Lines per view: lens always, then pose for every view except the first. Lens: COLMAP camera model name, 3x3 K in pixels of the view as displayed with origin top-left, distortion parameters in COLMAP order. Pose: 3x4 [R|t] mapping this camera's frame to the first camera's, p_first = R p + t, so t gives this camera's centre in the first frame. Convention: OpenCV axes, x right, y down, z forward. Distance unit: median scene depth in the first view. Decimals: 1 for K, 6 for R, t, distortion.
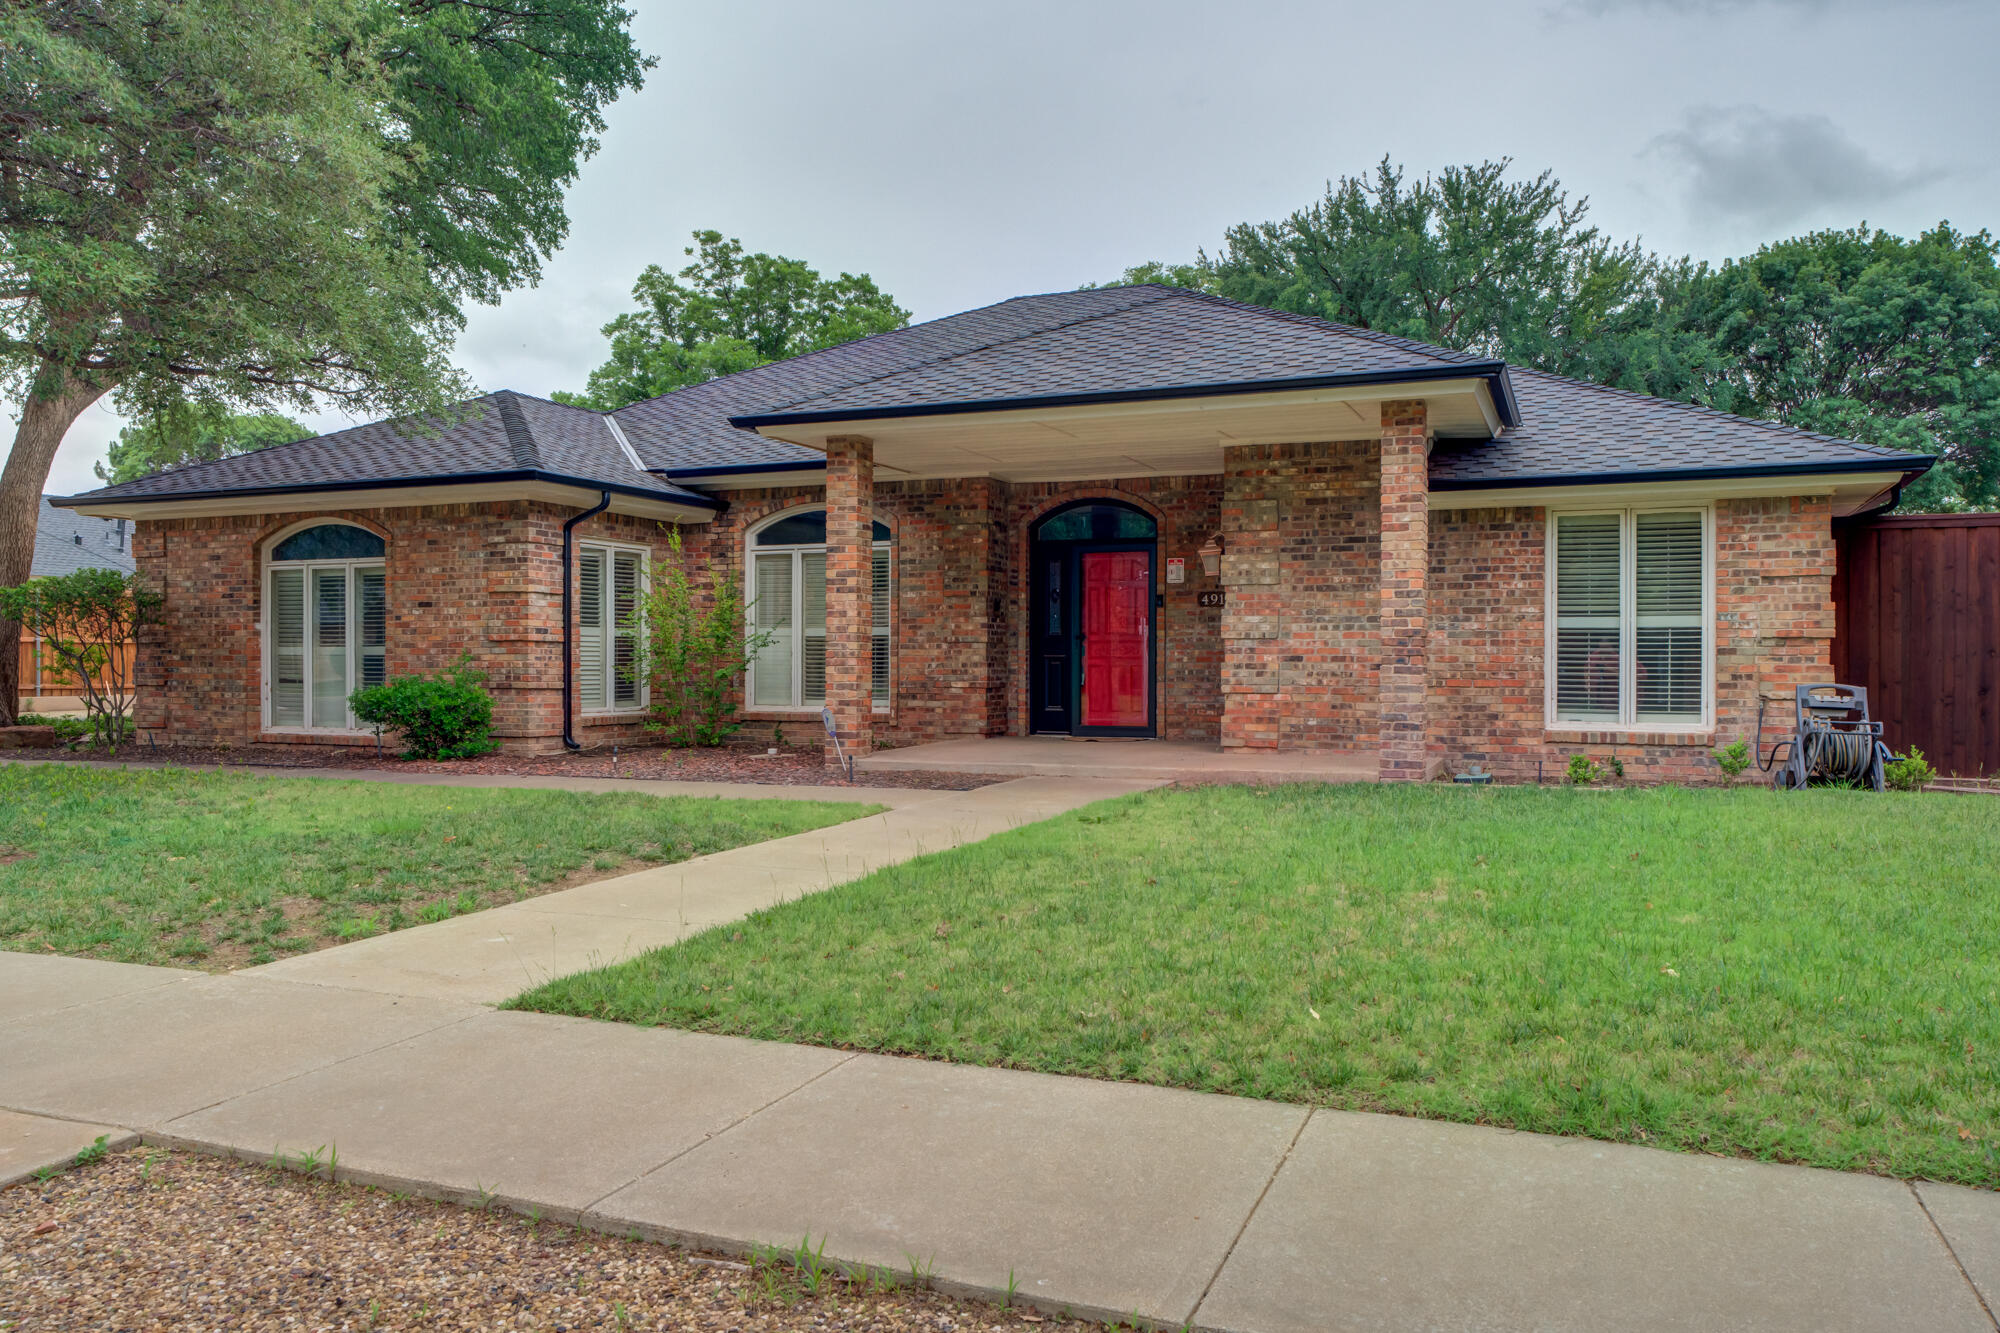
lens RADIAL K [[1517.3, 0, 1000.0], [0, 1517.3, 666.5], [0, 0, 1]] dist [-0.020642, 0.025734]
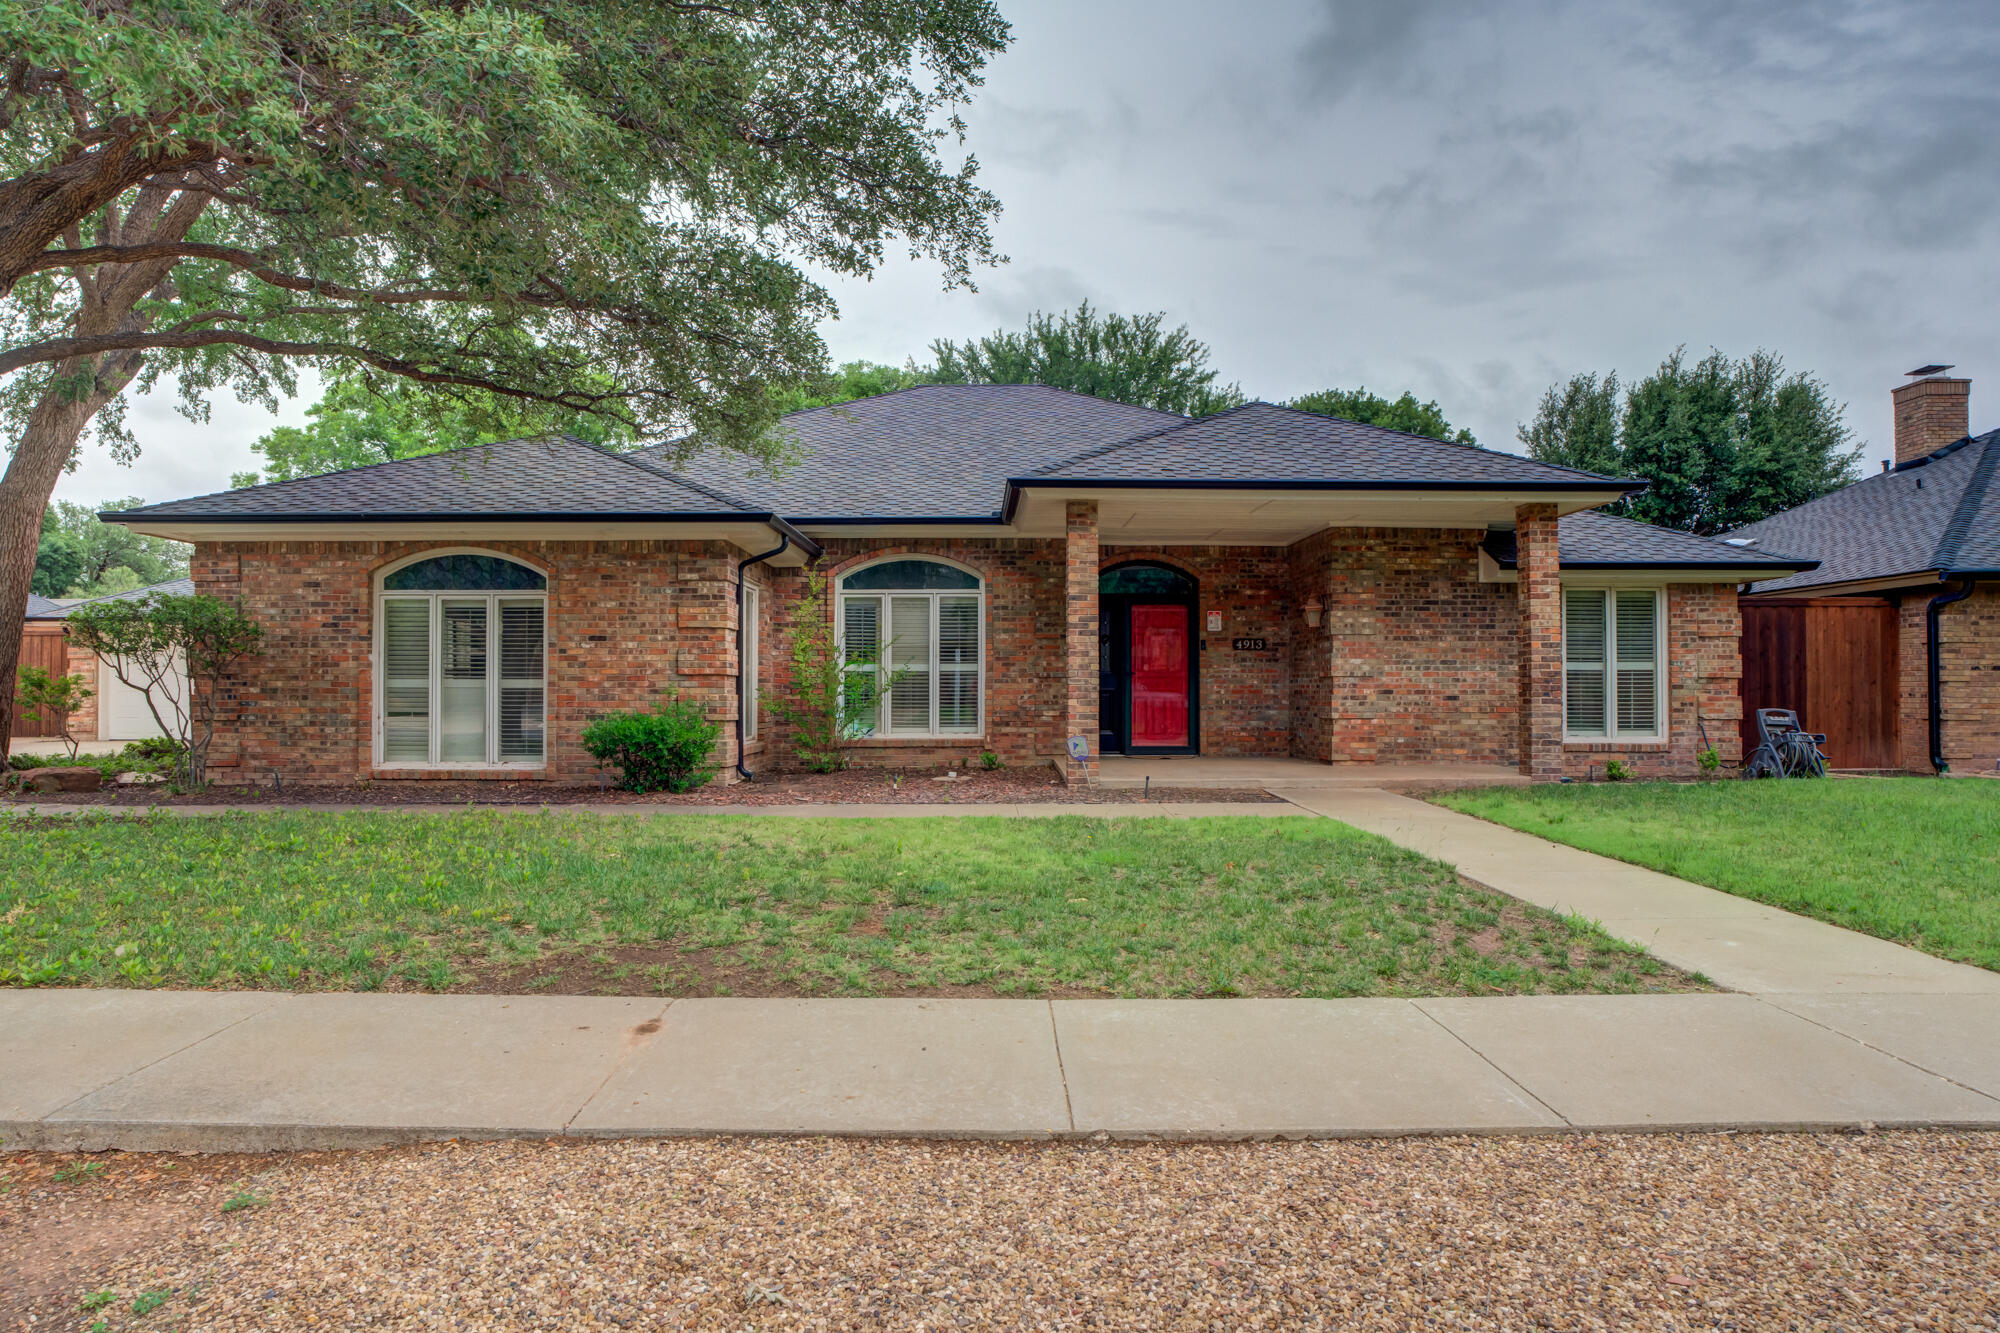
lens RADIAL K [[1239.0, 0, 968.3], [0, 1239.0, 673.1], [0, 0, 1]] dist [-0.038677, 0.000737]
pose [[0.916735, 0.004951, 0.399466, -0.482227], [0.001285, 0.999881, -0.015342, -0.004701], [-0.399495, 0.014578, 0.916619, 0.146123]]
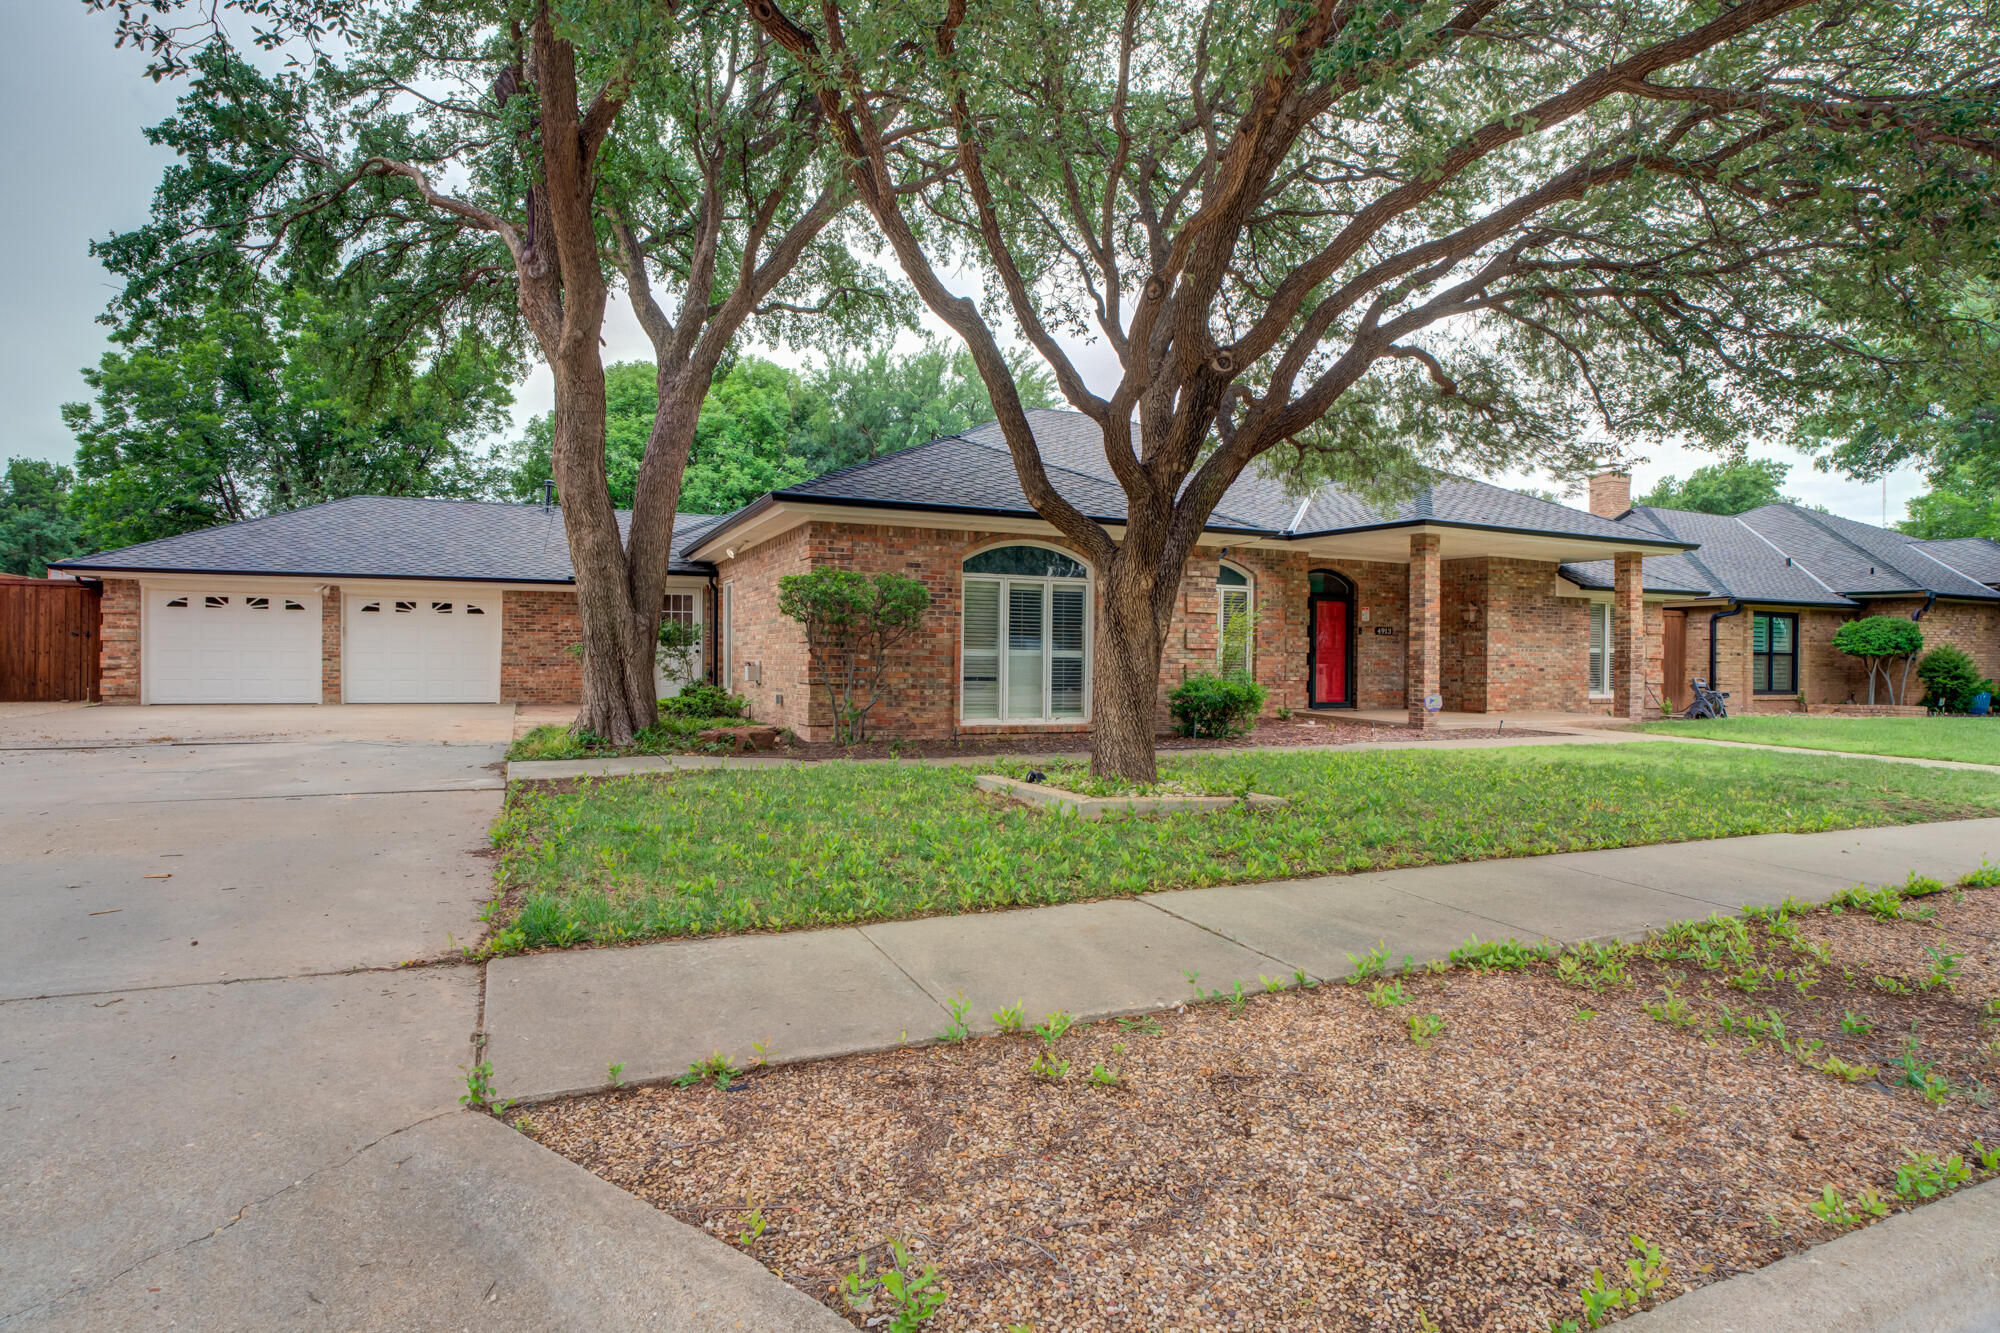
lens RADIAL K [[1107.7, 0, 1000.0], [0, 1107.7, 666.5], [0, 0, 1]] dist [-0.033790, -0.000597]
pose [[0.666385, 0.001668, 0.745606, -1.147308], [-0.009833, 0.999930, 0.006551, -0.005791], [-0.745543, -0.011697, 0.666354, 0.457665]]
